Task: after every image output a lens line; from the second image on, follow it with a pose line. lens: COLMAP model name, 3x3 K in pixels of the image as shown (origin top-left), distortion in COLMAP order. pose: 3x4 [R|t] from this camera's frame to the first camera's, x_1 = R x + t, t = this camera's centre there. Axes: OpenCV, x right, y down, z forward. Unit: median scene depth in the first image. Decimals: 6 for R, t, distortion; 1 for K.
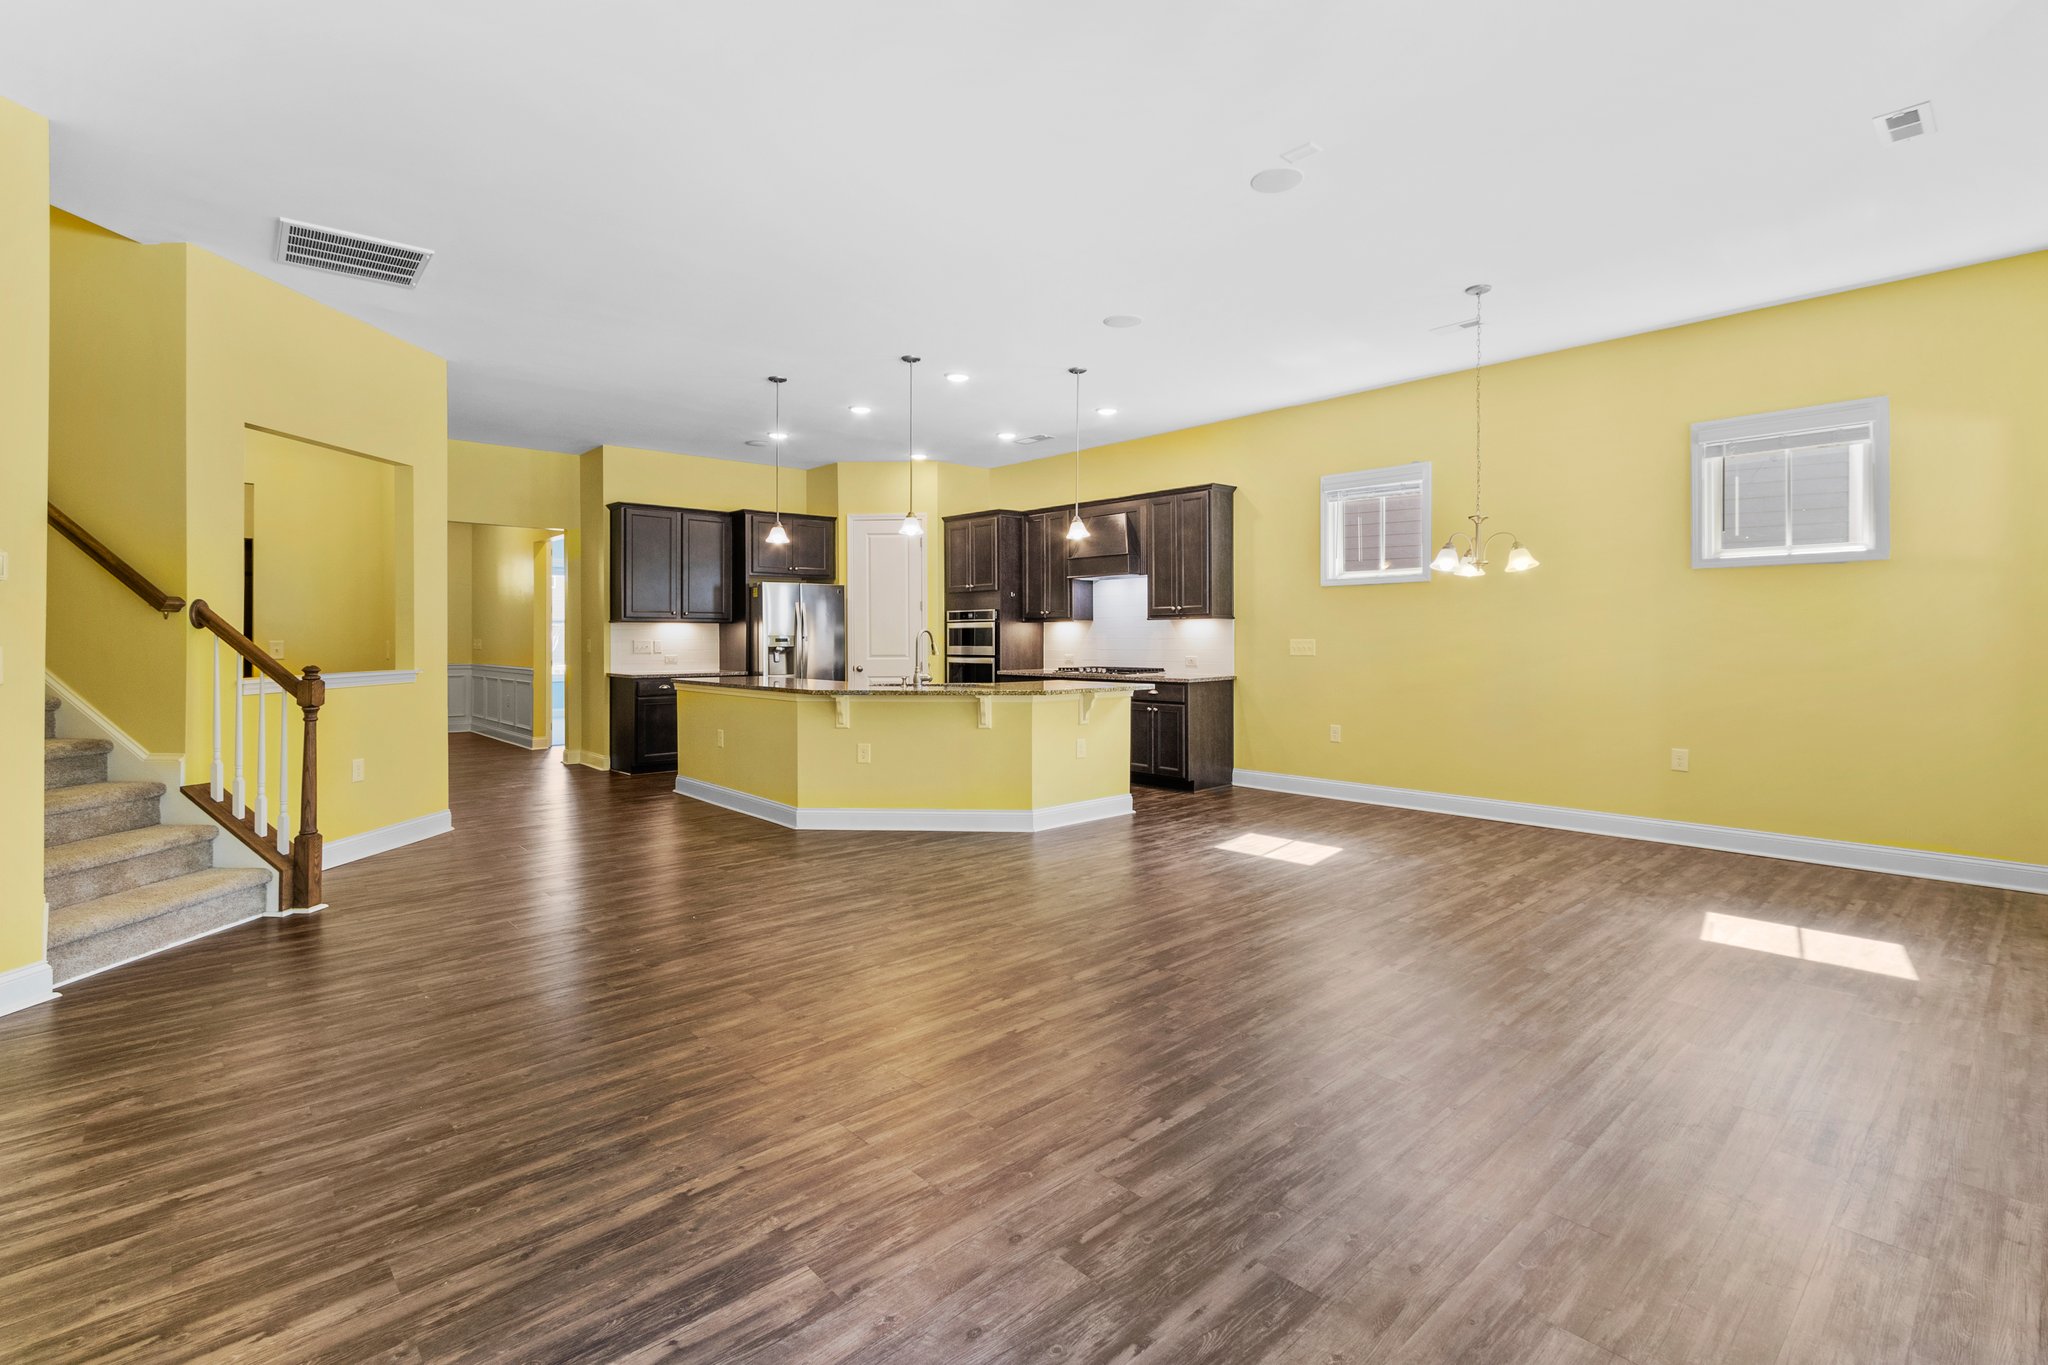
lens RADIAL K [[948.5, 0, 1001.7], [0, 948.5, 659.5], [0, 0, 1]] dist [0.007877, -0.002663]
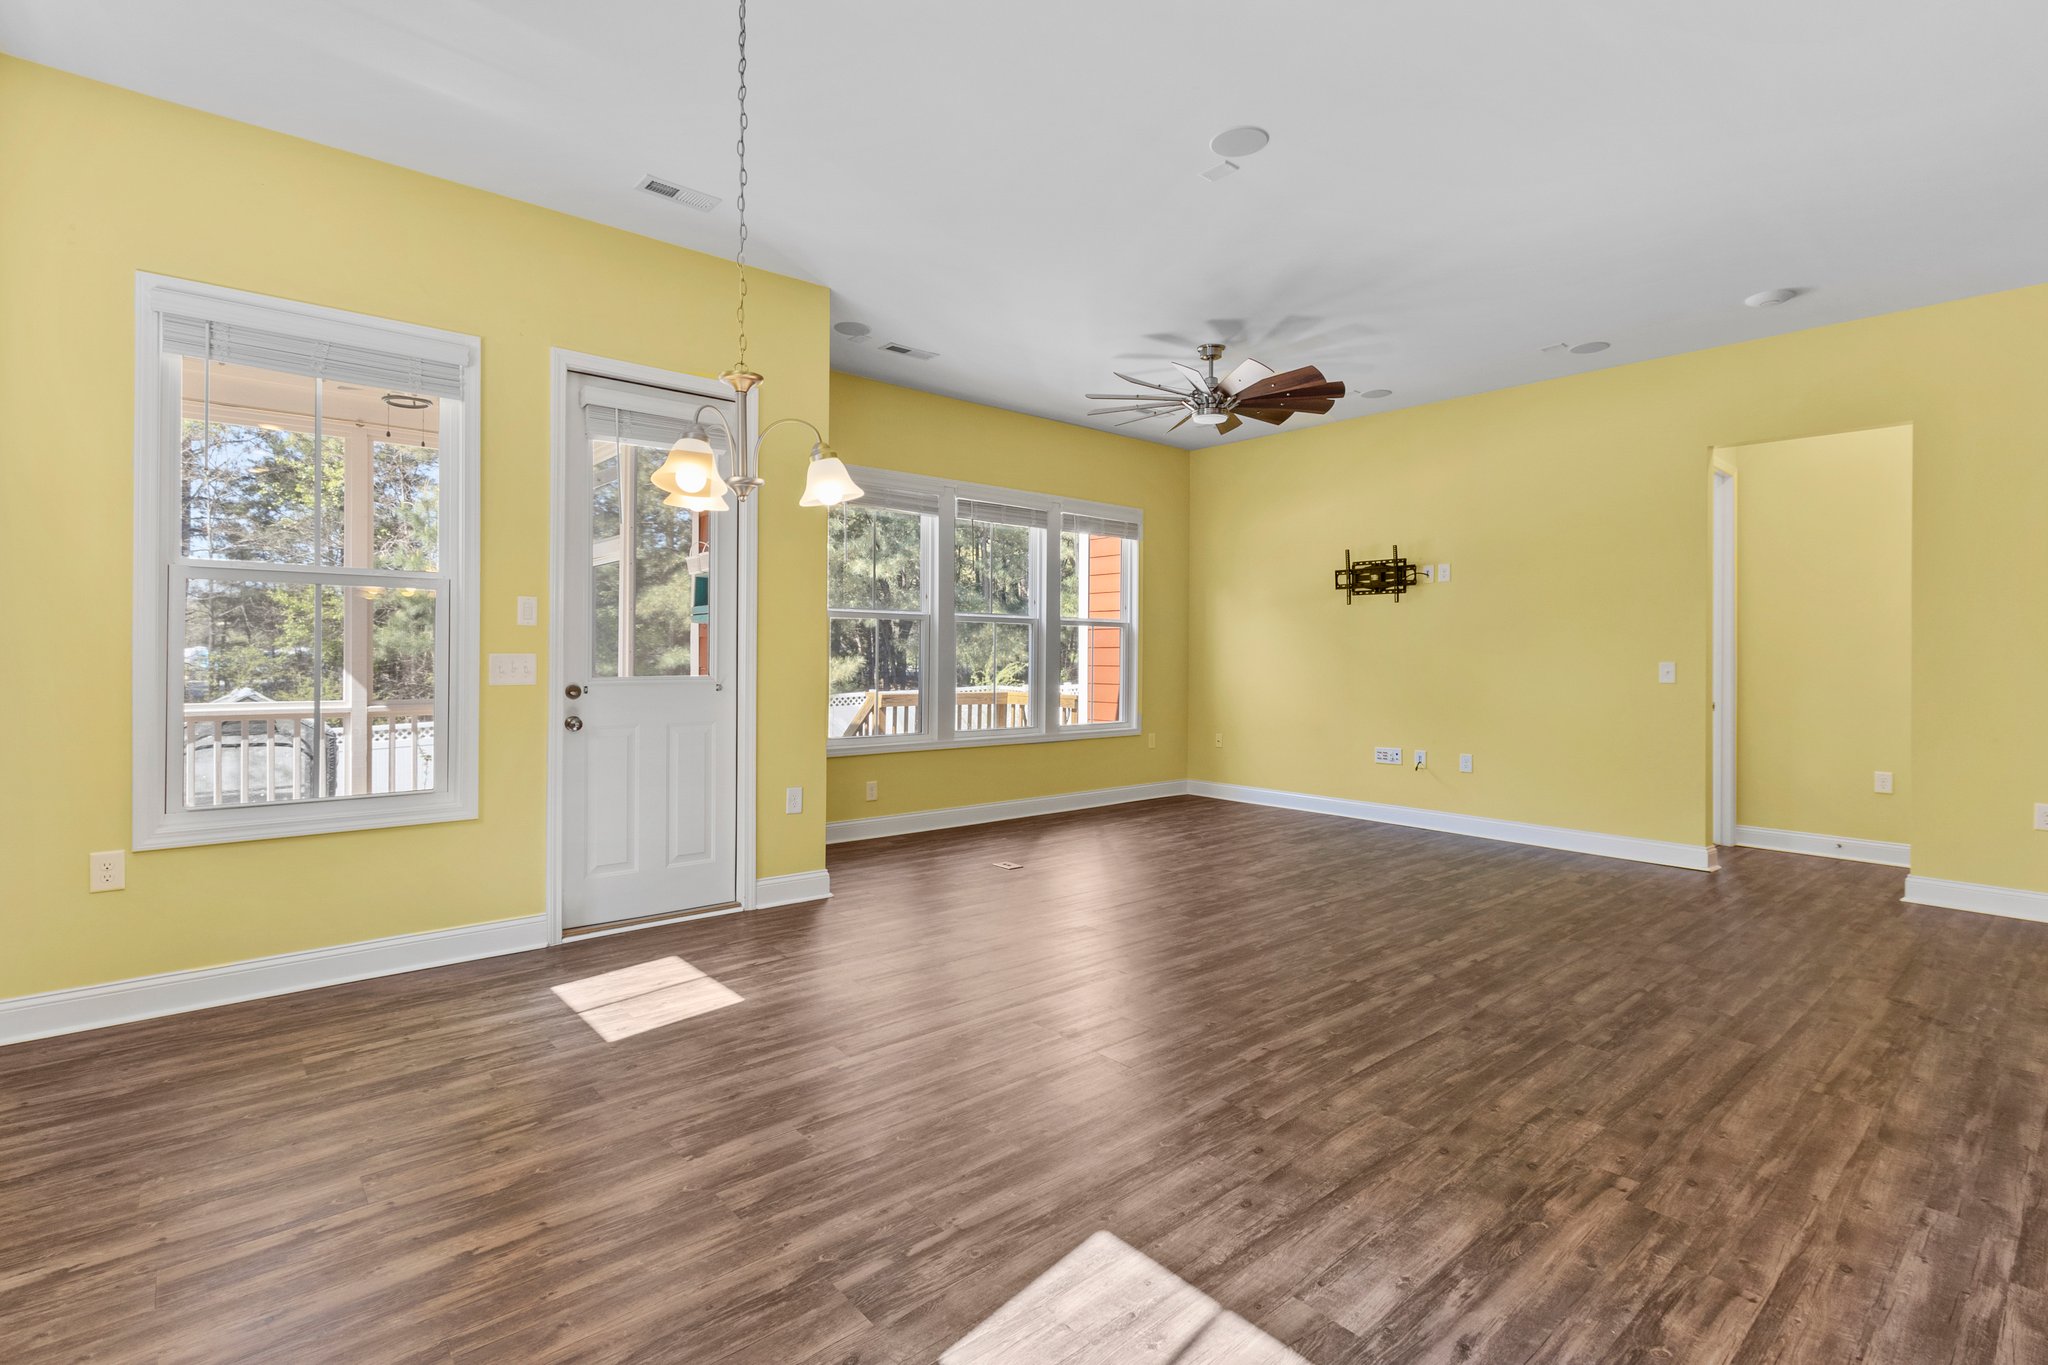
lens RADIAL K [[948.5, 0, 1012.6], [0, 948.5, 648.8], [0, 0, 1]] dist [0.007877, -0.002663]
pose [[-0.999892, -0.002285, 0.014529, 0.205587], [-0.002109, 0.999924, 0.012113, -0.016058], [-0.014555, 0.012081, -0.999821, 0.799339]]
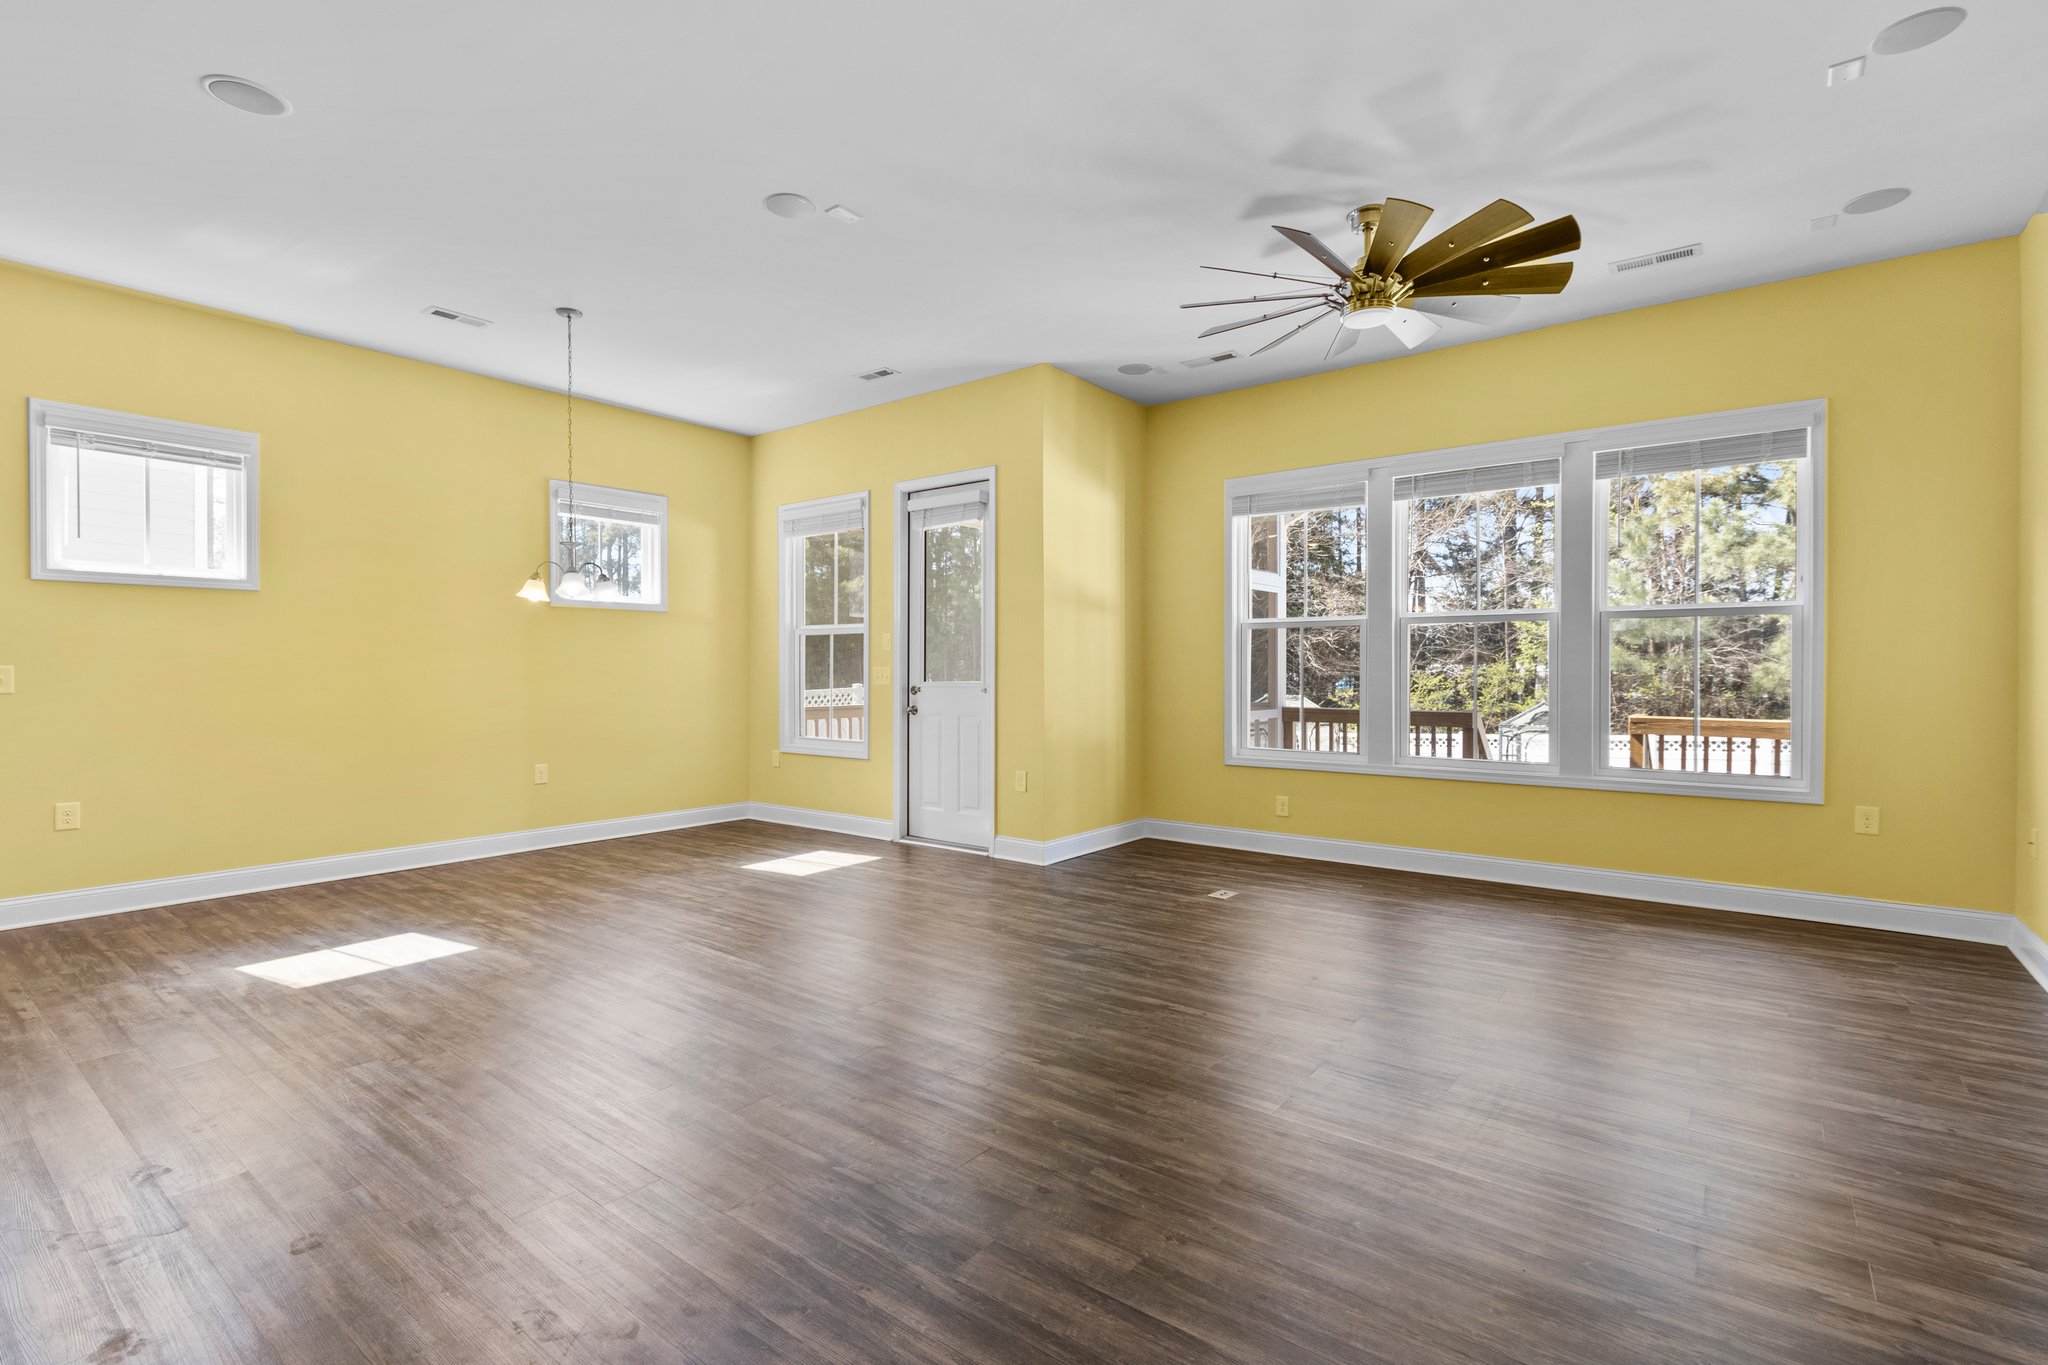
lens RADIAL K [[948.5, 0, 1044.8], [0, 948.5, 668.0], [0, 0, 1]] dist [0.007877, -0.002663]
pose [[-0.197838, 0.005863, 0.980217, -0.316780], [0.021792, 0.999761, -0.001582, -0.003799], [-0.979993, 0.021048, -0.197918, 0.394569]]
